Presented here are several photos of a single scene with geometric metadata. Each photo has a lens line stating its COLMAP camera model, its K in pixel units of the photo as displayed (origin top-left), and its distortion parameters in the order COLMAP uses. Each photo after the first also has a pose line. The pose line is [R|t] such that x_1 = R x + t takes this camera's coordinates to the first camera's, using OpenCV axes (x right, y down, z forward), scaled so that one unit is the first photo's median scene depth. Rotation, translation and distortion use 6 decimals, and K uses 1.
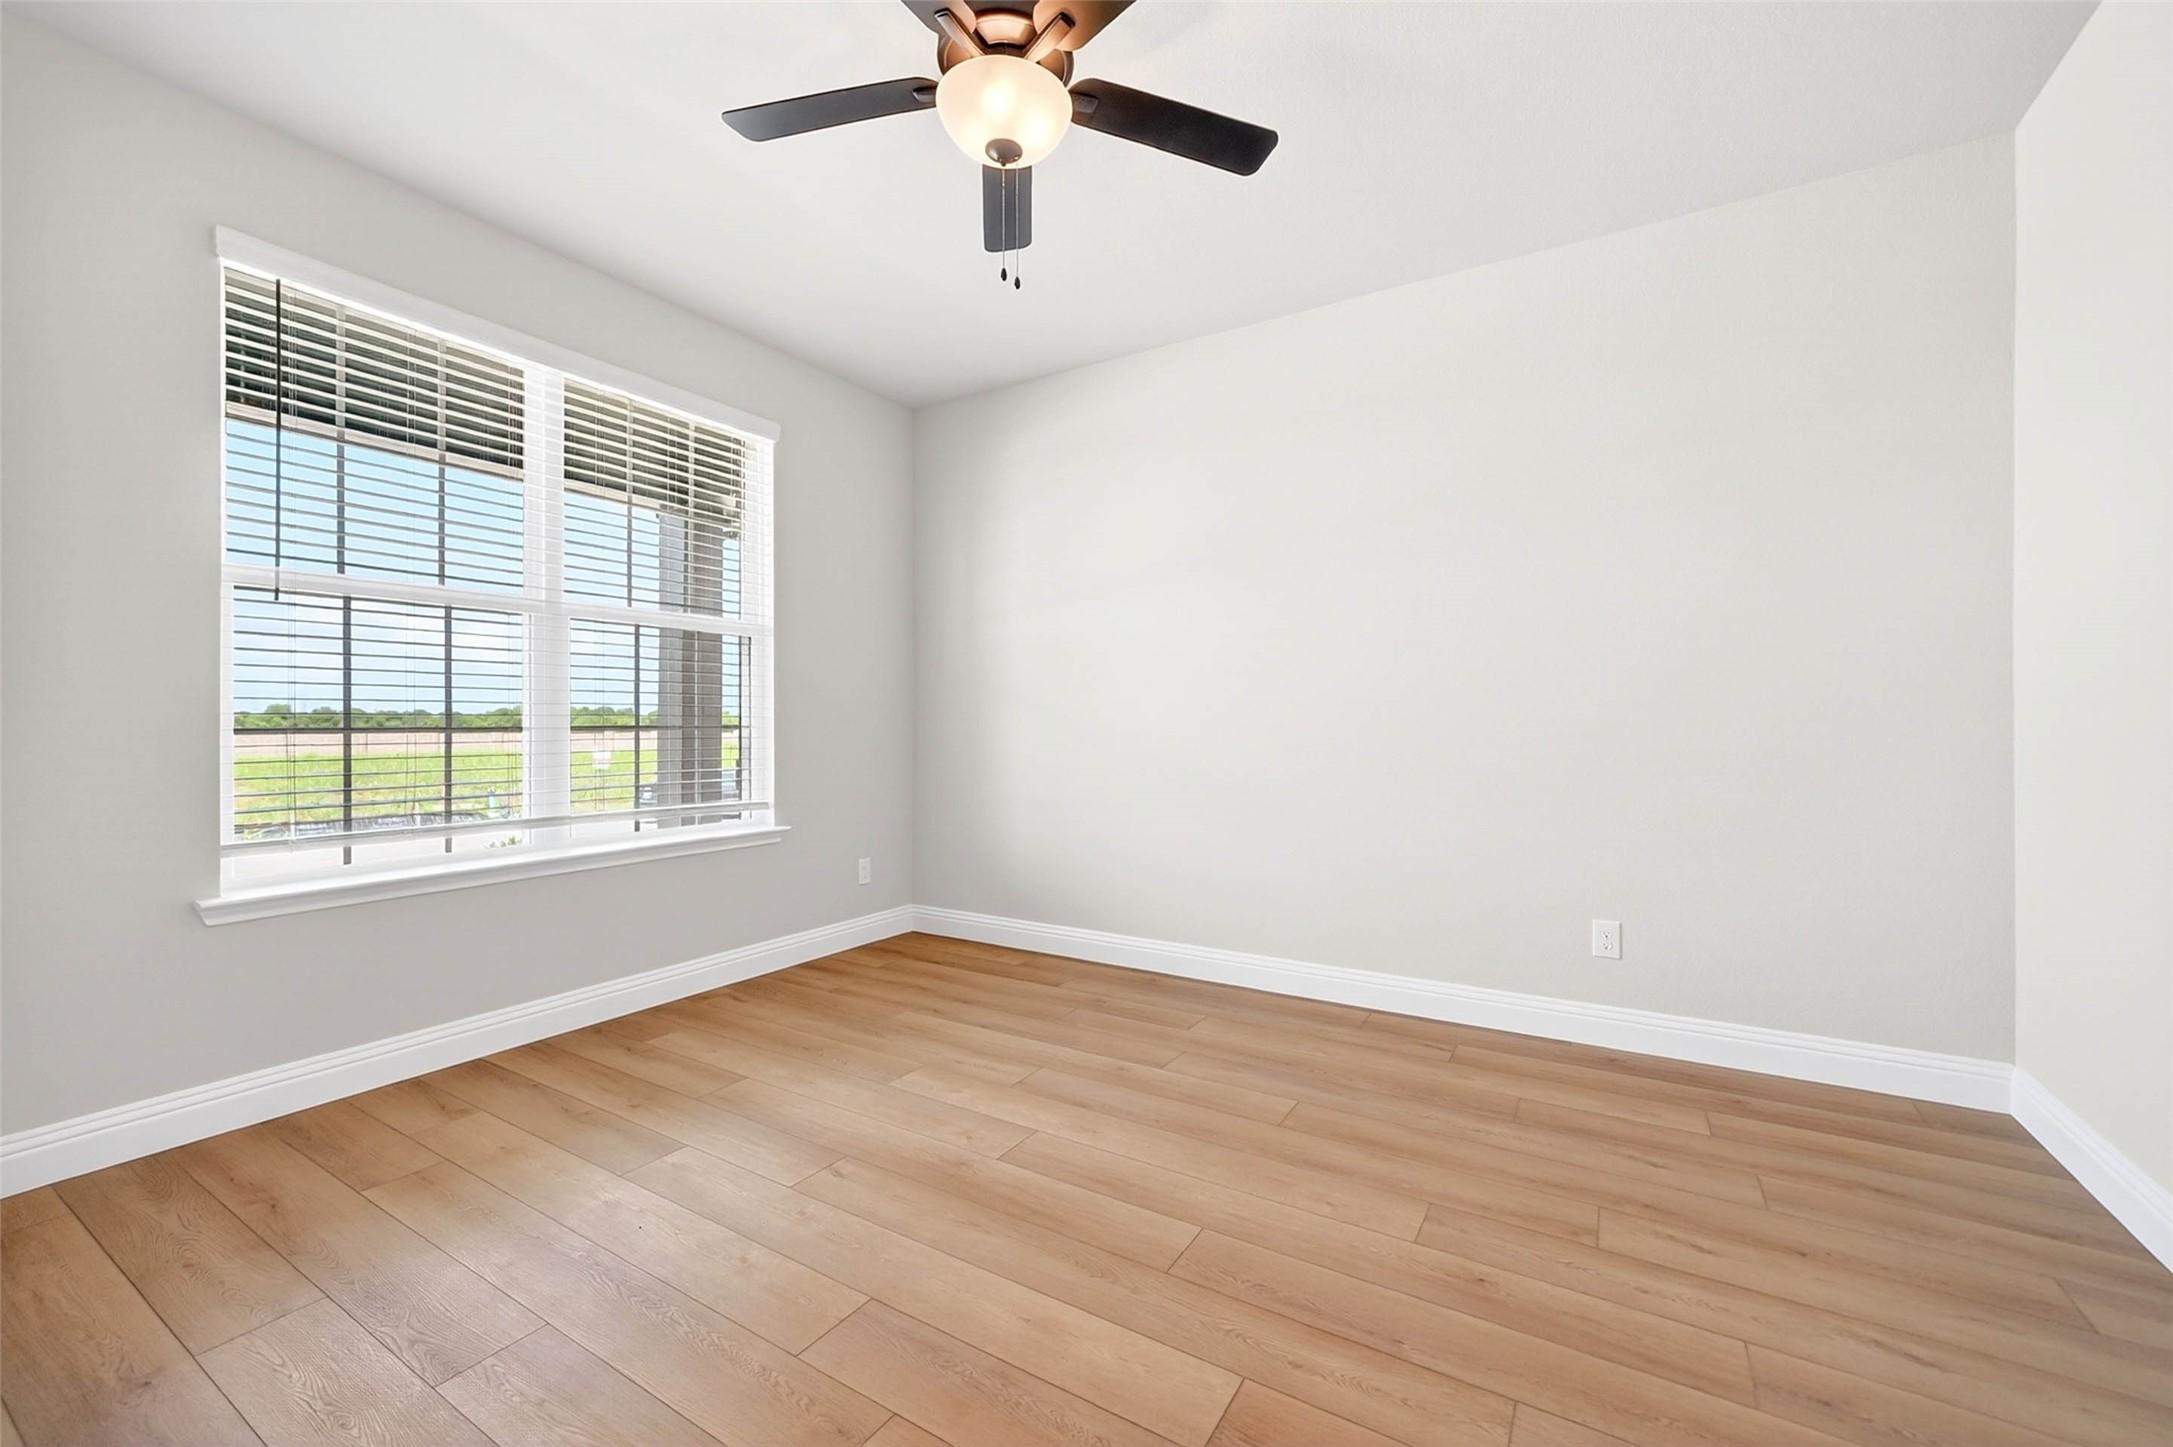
lens RADIAL K [[867.3, 0, 1079.8], [0, 867.3, 709.9], [0, 0, 1]] dist [-0.001860, -0.000154]
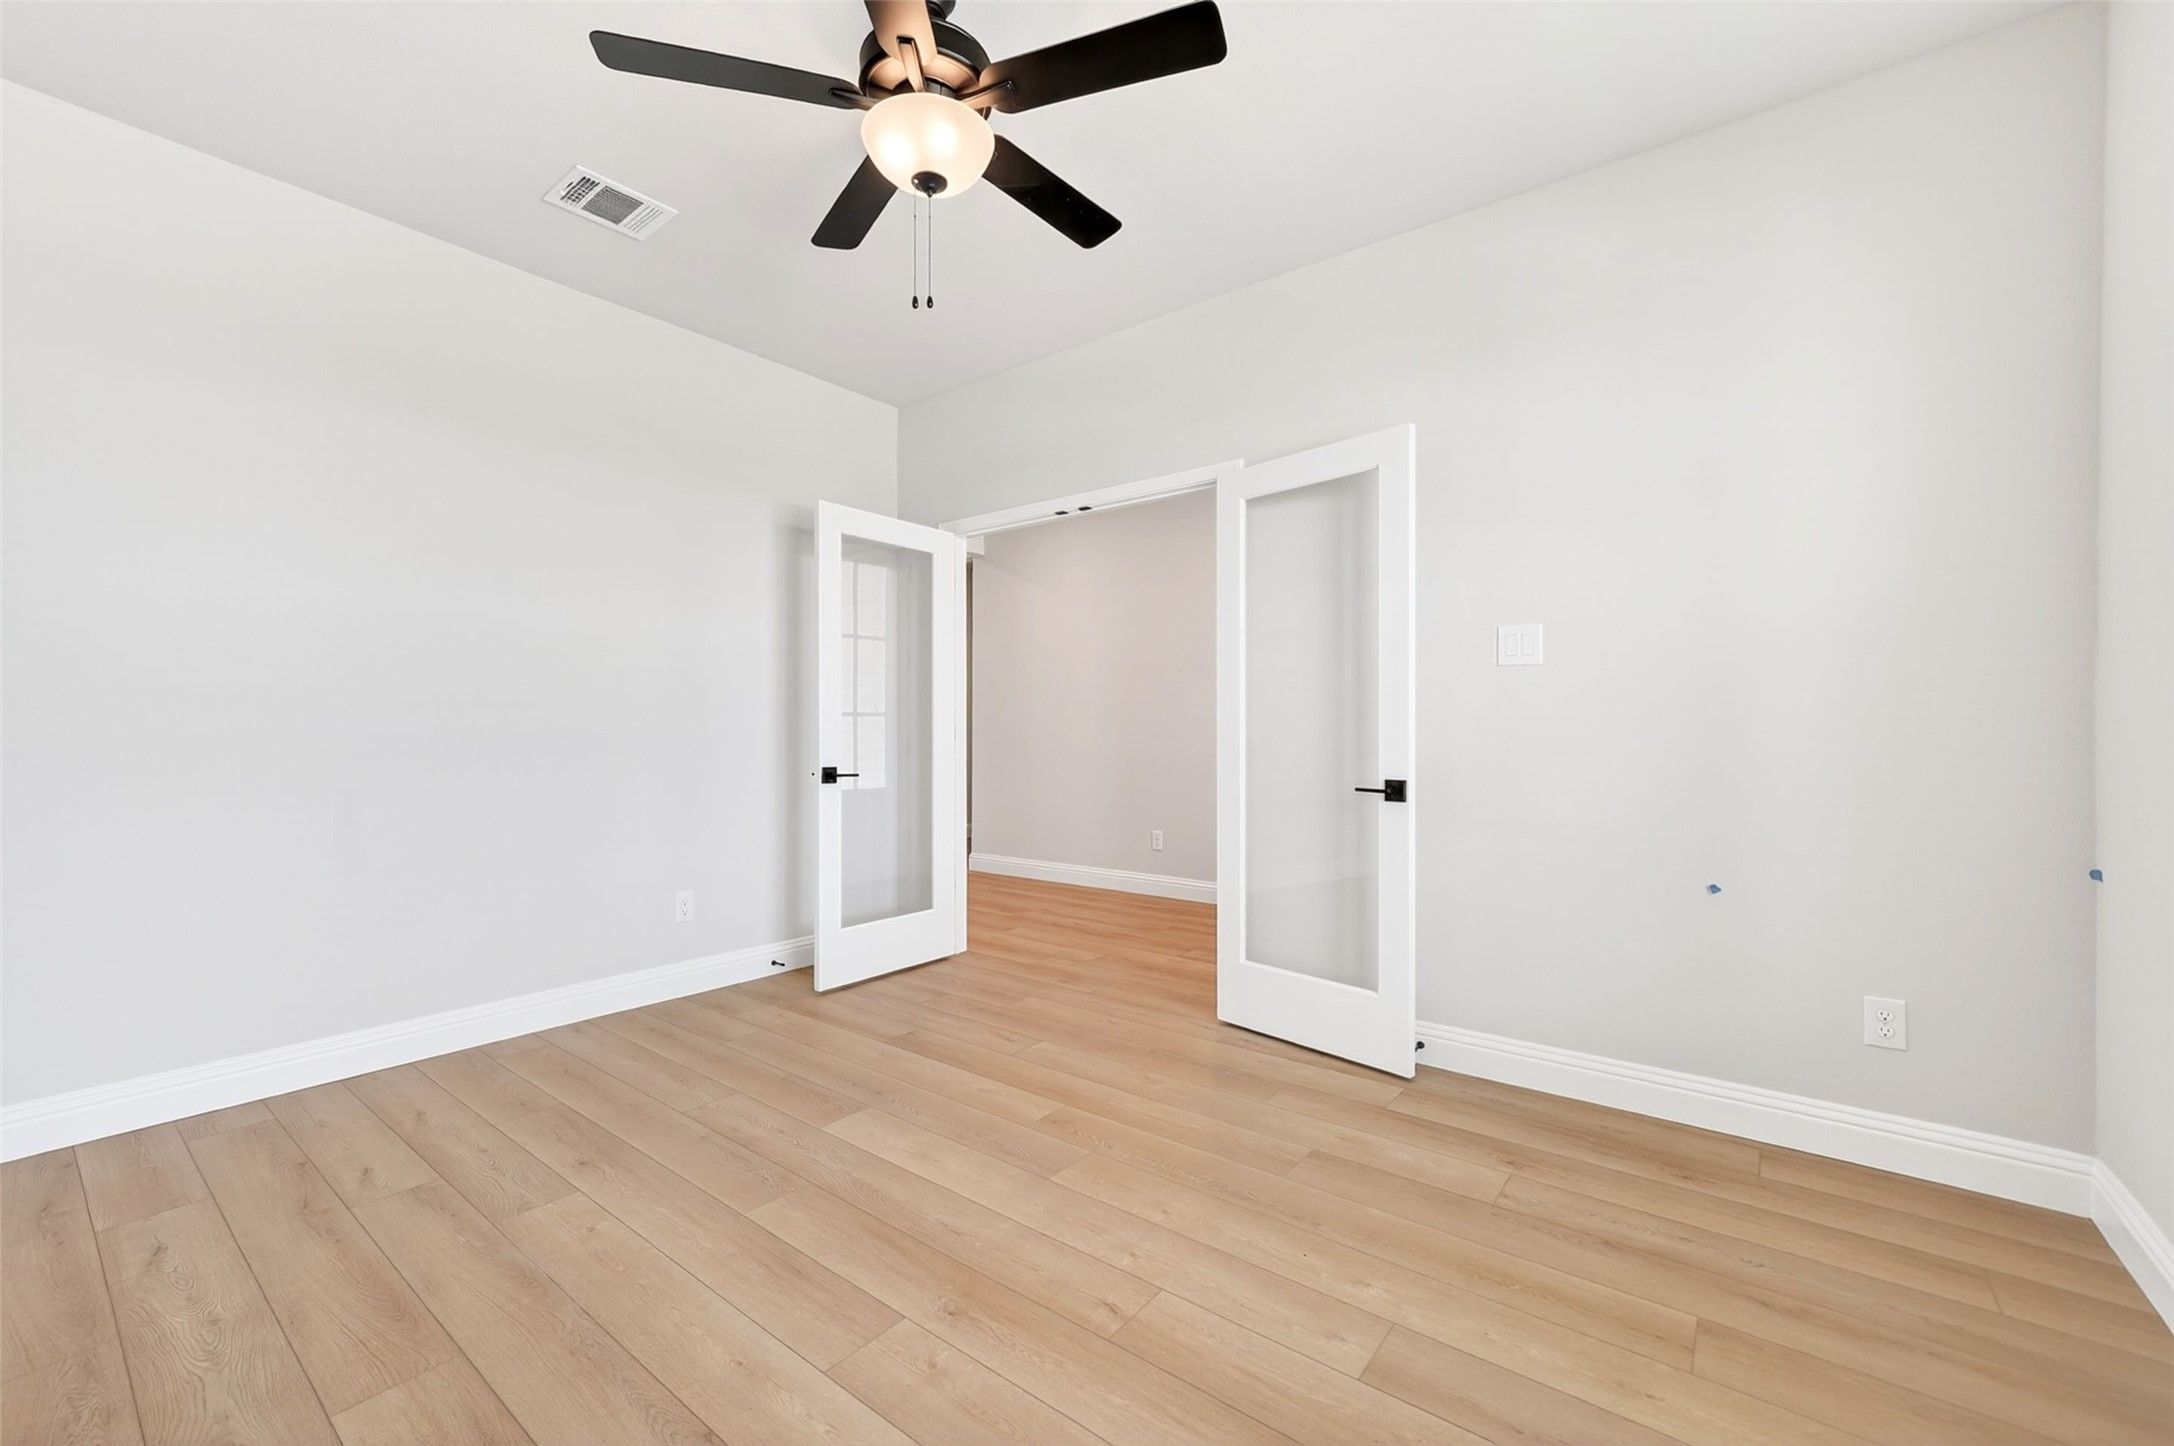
lens RADIAL K [[867.7, 0, 1080.3], [0, 867.7, 709.3], [0, 0, 1]] dist [-0.001860, -0.000154]
pose [[-0.993913, 0.001307, 0.110157, -0.314352], [-0.002607, 0.999370, -0.035385, 0.019592], [-0.110134, -0.035457, -0.993284, 1.675788]]
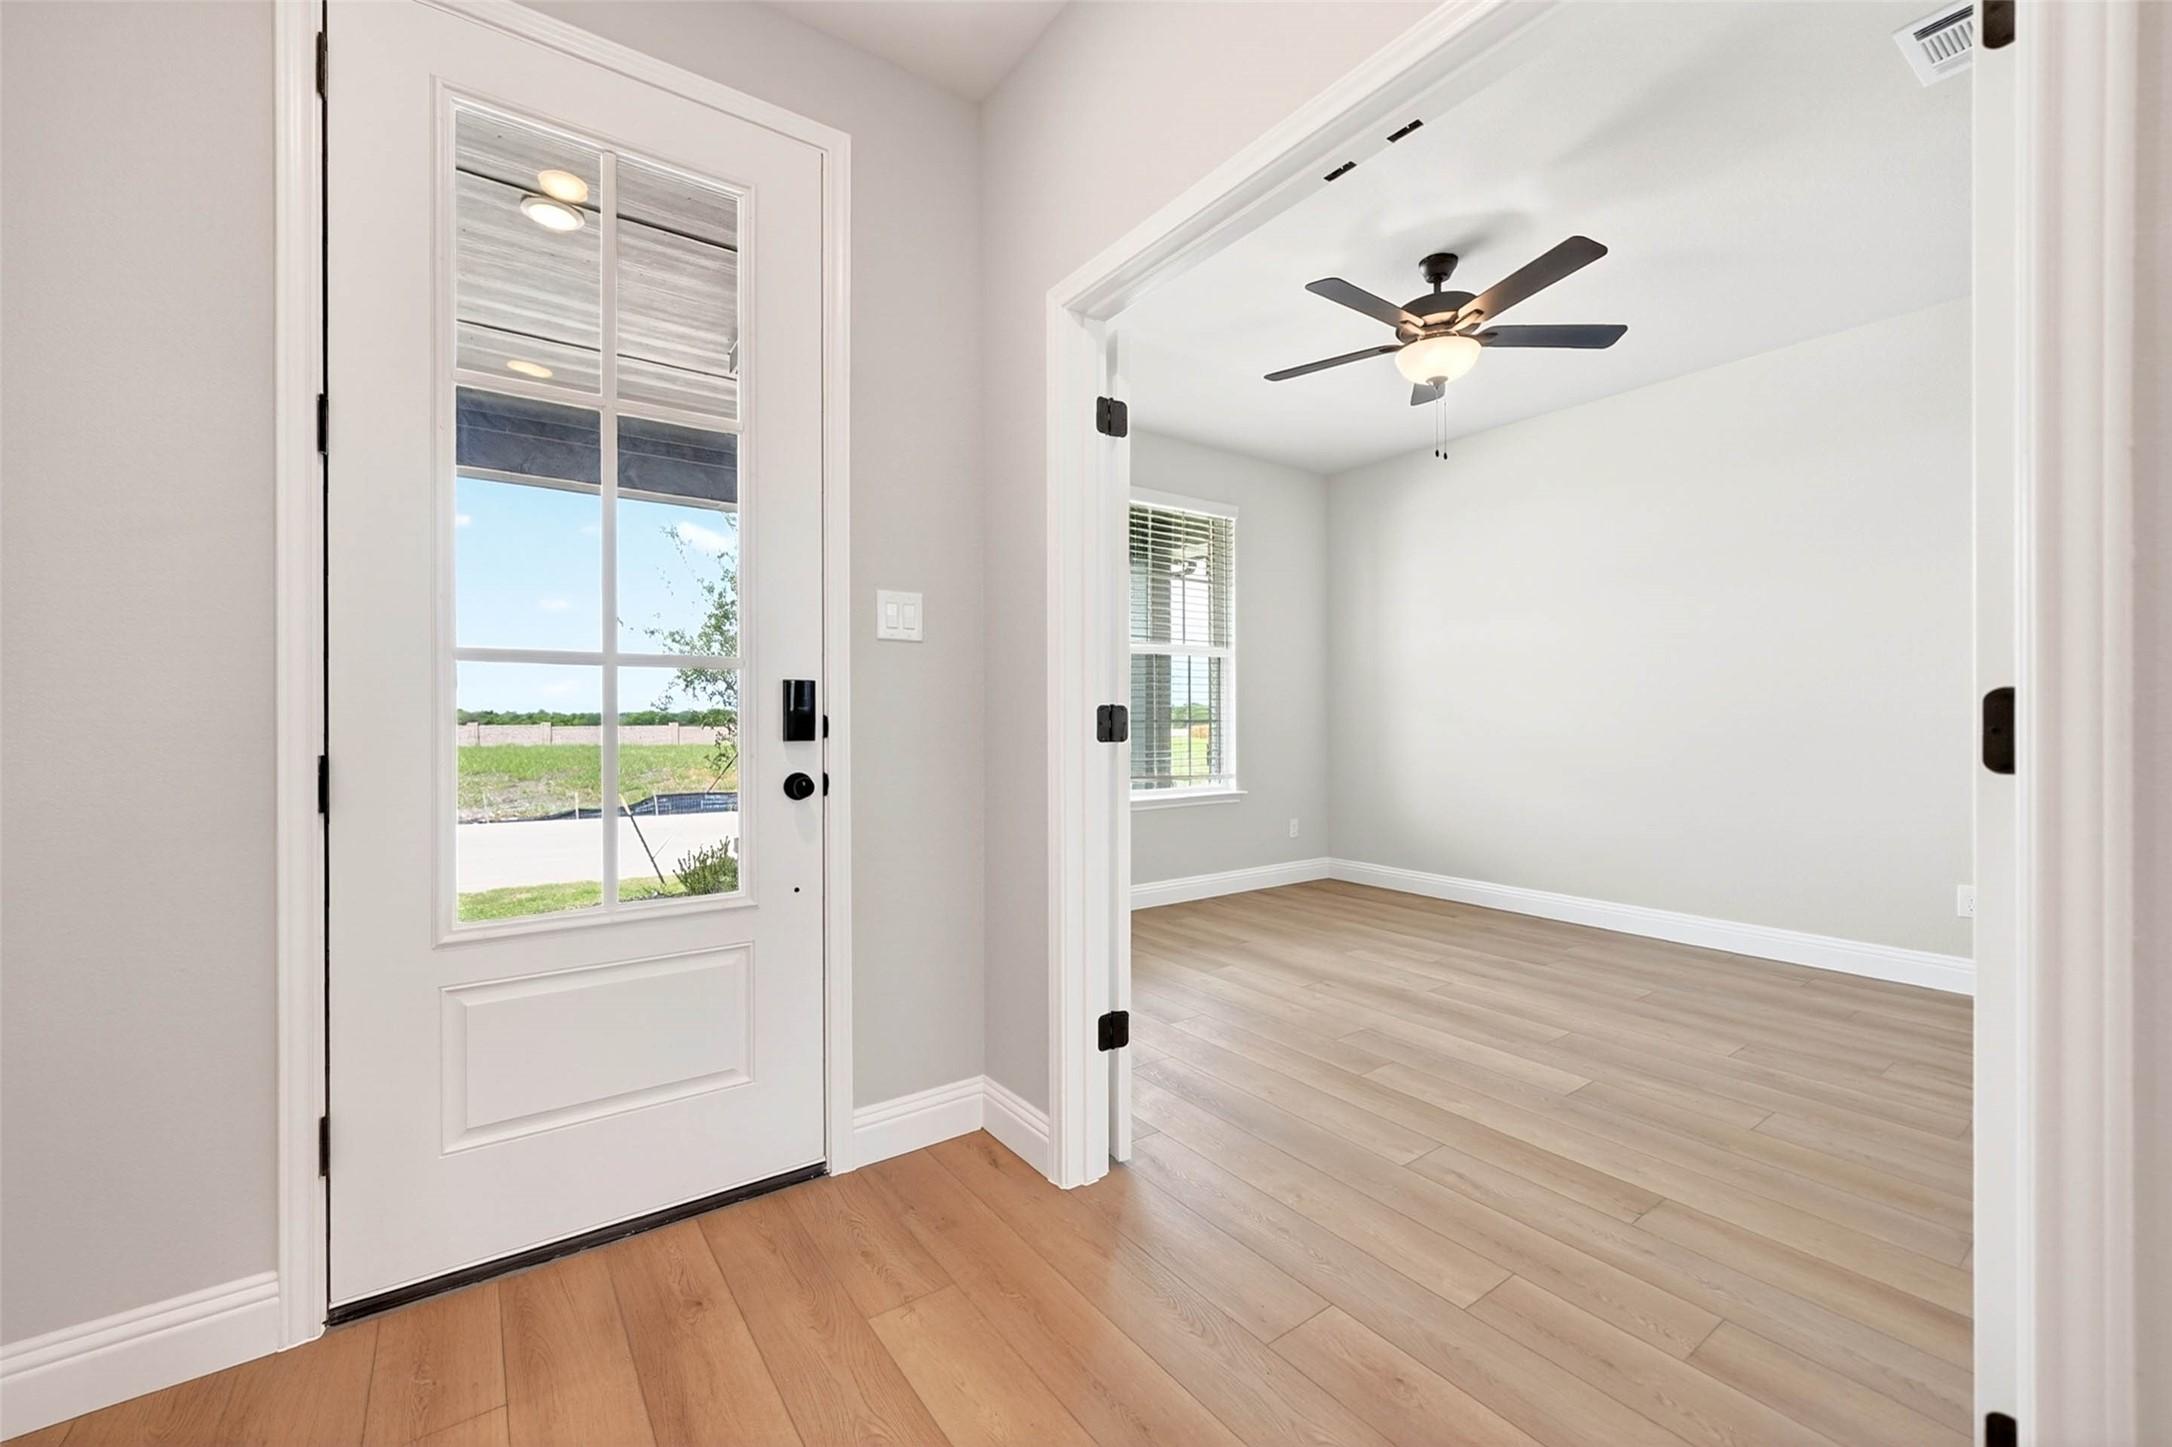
lens RADIAL K [[866.9, 0, 1079.3], [0, 866.9, 709.9], [0, 0, 1]] dist [-0.001860, -0.000154]
pose [[0.922497, -0.001420, -0.386001, -0.067974], [0.004924, 0.999955, 0.008090, -0.019401], [0.385972, -0.009364, 0.922463, -0.696326]]
